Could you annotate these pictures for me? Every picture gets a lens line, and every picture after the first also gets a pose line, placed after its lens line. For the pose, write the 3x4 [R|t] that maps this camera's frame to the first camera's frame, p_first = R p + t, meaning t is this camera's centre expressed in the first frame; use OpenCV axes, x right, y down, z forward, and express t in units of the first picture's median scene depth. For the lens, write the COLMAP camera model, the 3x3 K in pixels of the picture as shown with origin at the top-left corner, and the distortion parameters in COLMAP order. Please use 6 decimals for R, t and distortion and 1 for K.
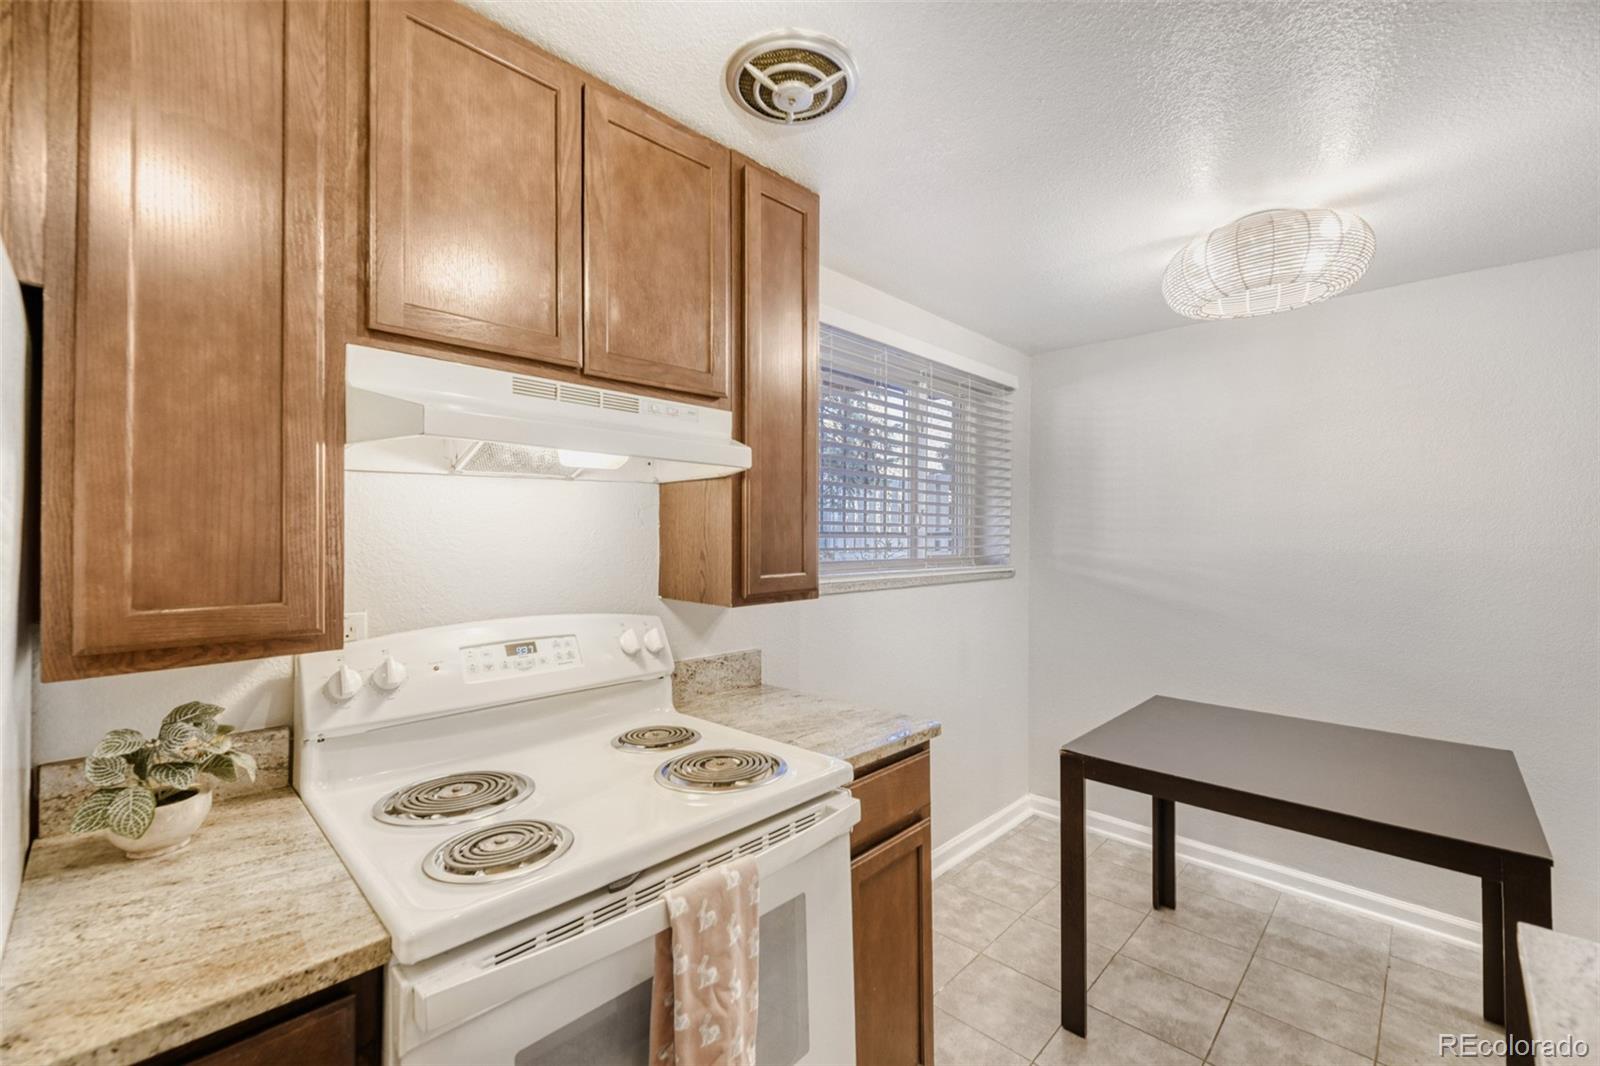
lens RADIAL K [[649.4, 0, 785.0], [0, 649.4, 528.9], [0, 0, 1]] dist [0.002654, -0.003157]
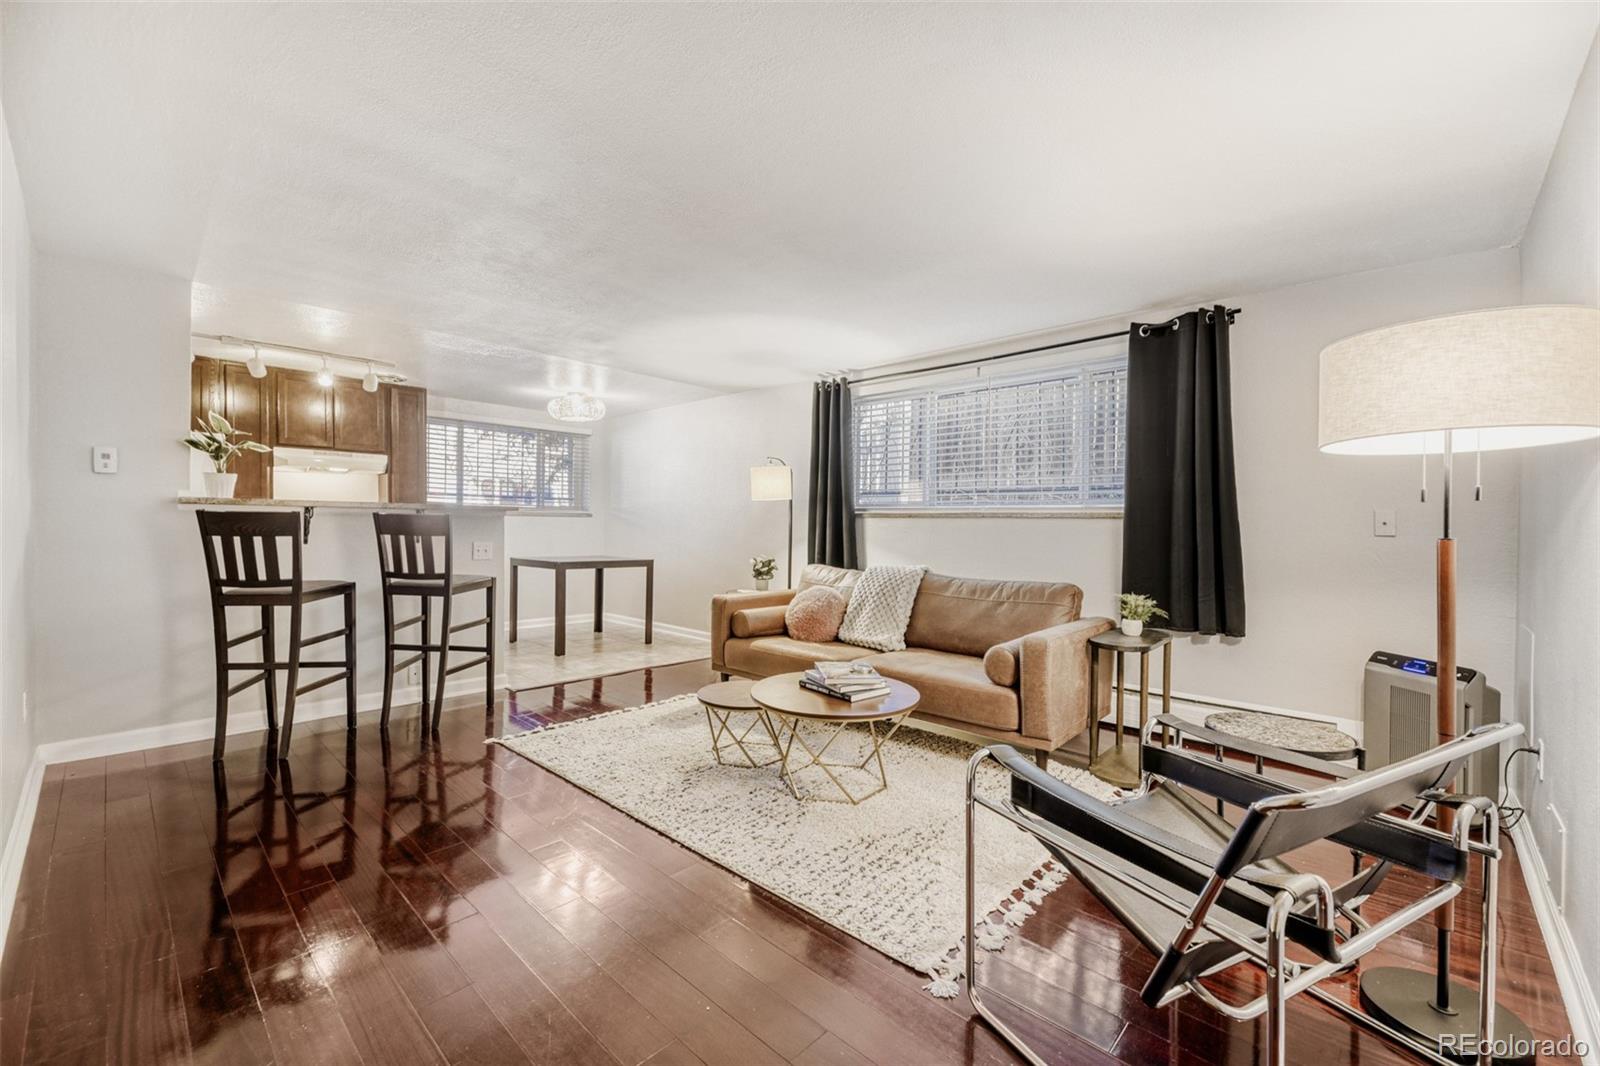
lens RADIAL K [[649.4, 0, 803.1], [0, 649.4, 527.7], [0, 0, 1]] dist [0.002654, -0.003157]
pose [[0.999251, 0.011277, 0.037023, 2.278948], [-0.011975, 0.999754, 0.018681, 0.139660], [-0.036804, -0.019110, 0.999140, -2.946346]]
